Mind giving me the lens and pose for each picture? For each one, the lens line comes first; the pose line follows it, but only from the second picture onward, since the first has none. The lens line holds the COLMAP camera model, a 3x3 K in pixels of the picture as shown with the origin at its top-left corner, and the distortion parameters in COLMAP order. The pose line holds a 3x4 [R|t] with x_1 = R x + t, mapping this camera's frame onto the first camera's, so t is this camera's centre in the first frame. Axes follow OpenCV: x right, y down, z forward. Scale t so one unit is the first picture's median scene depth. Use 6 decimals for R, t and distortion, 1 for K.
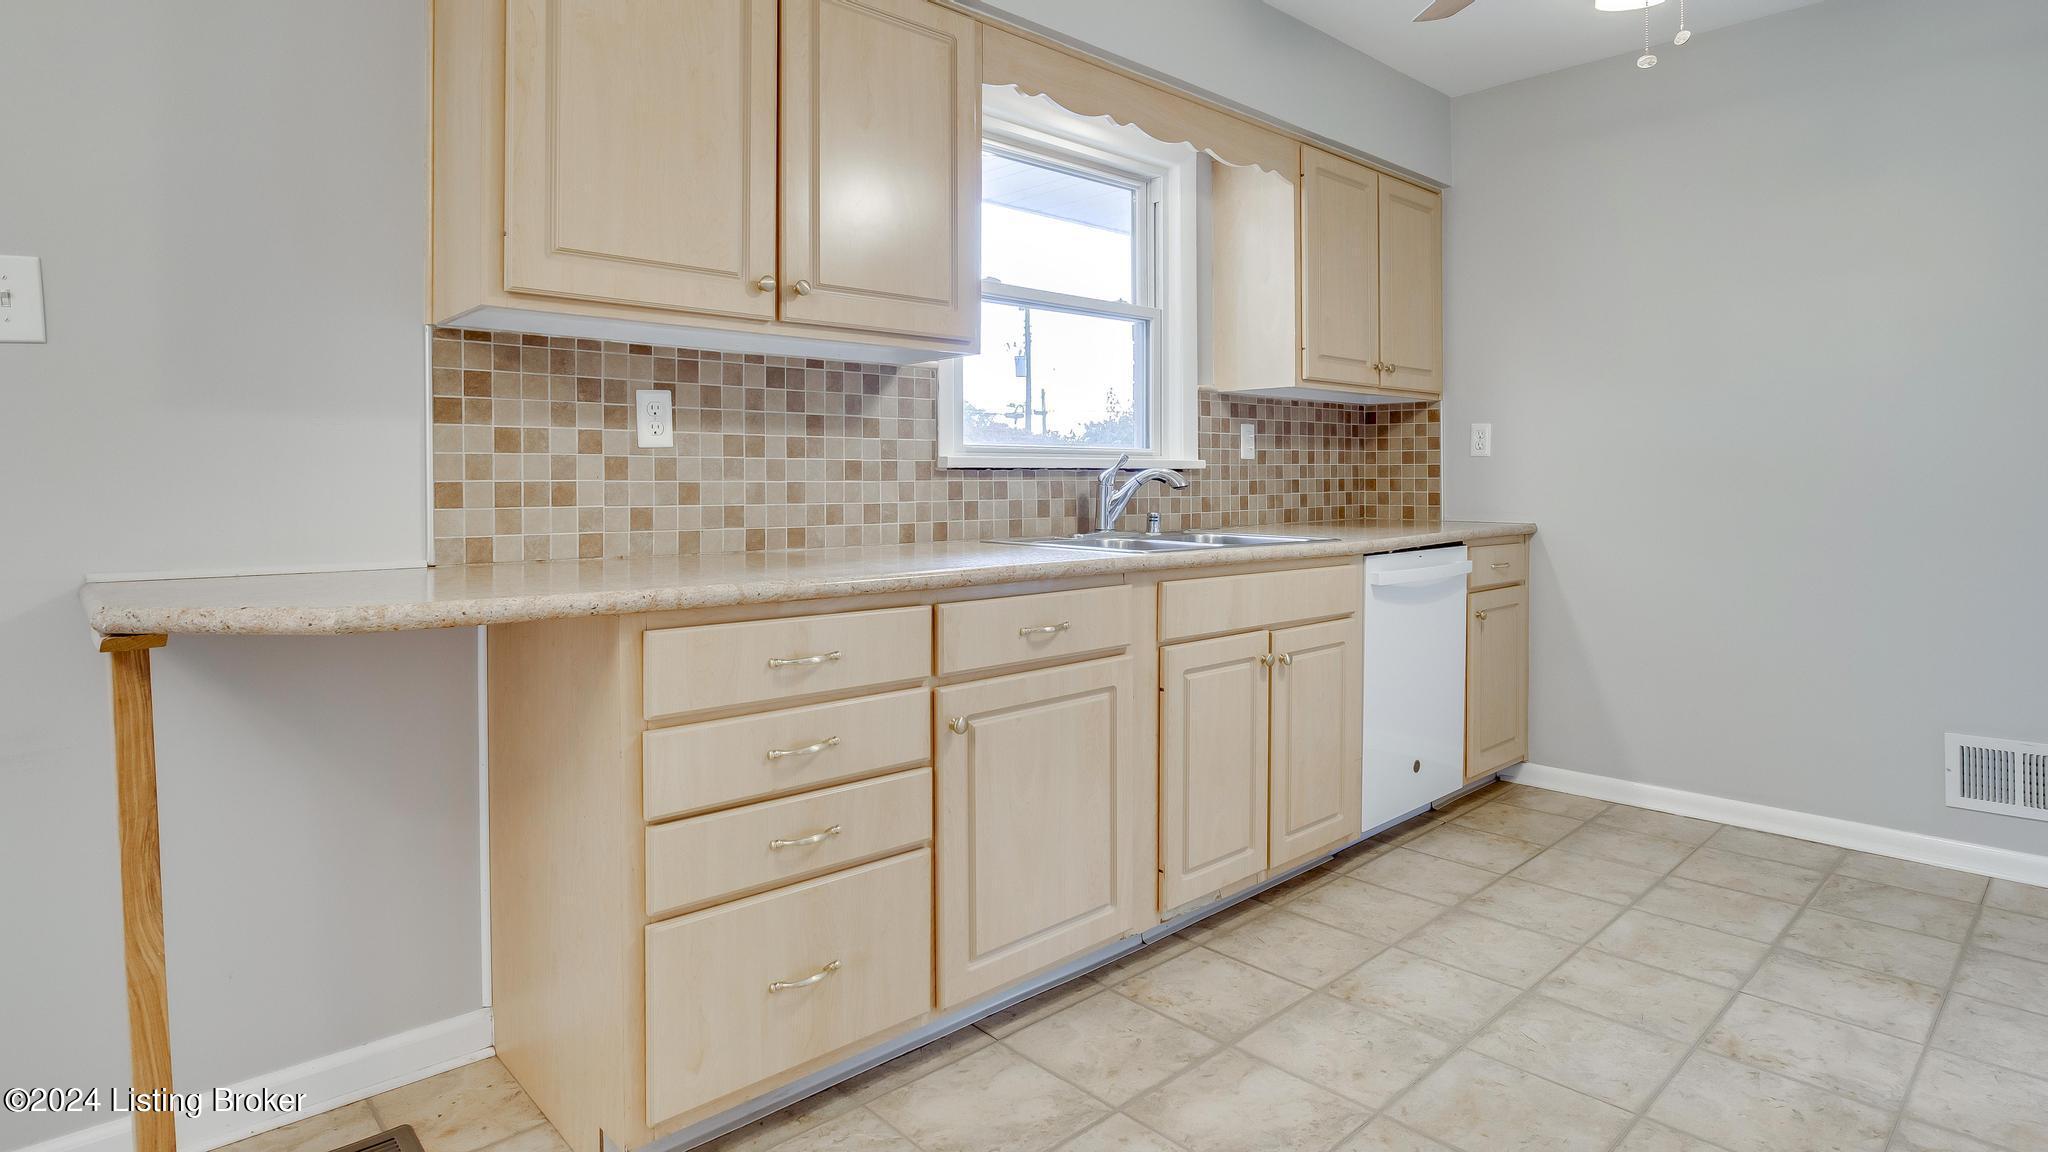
lens RADIAL K [[1067.8, 0, 1018.0], [0, 1067.8, 486.6], [0, 0, 1]] dist [-0.026134, 0.000618]
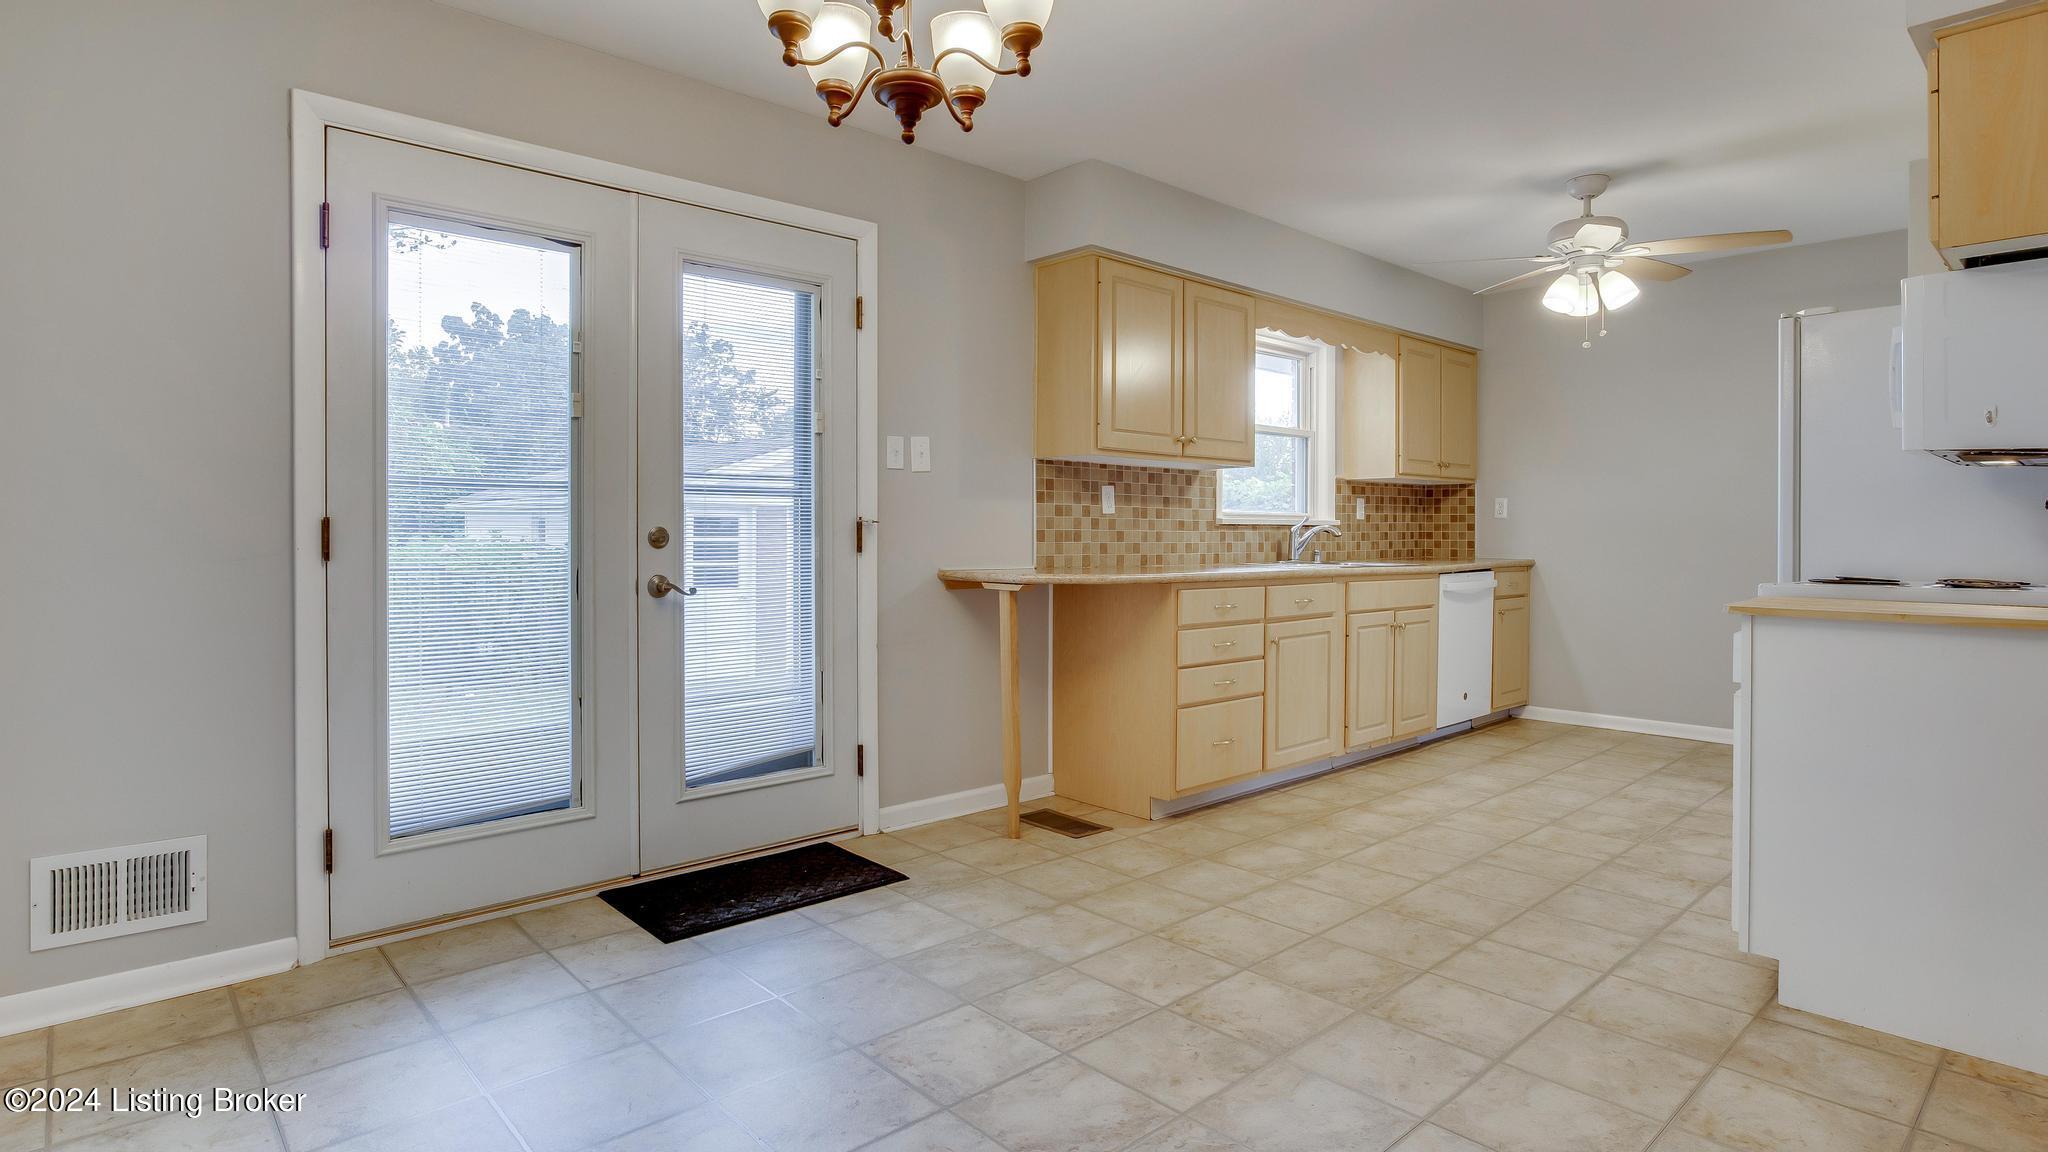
lens RADIAL K [[1051.9, 0, 1028.9], [0, 1051.9, 541.4], [0, 0, 1]] dist [-0.017283, 0.000586]
pose [[0.999969, 0.005772, 0.005399, -0.389063], [-0.005782, 0.999982, 0.001854, 0.010384], [-0.005388, -0.001885, 0.999984, -0.792419]]
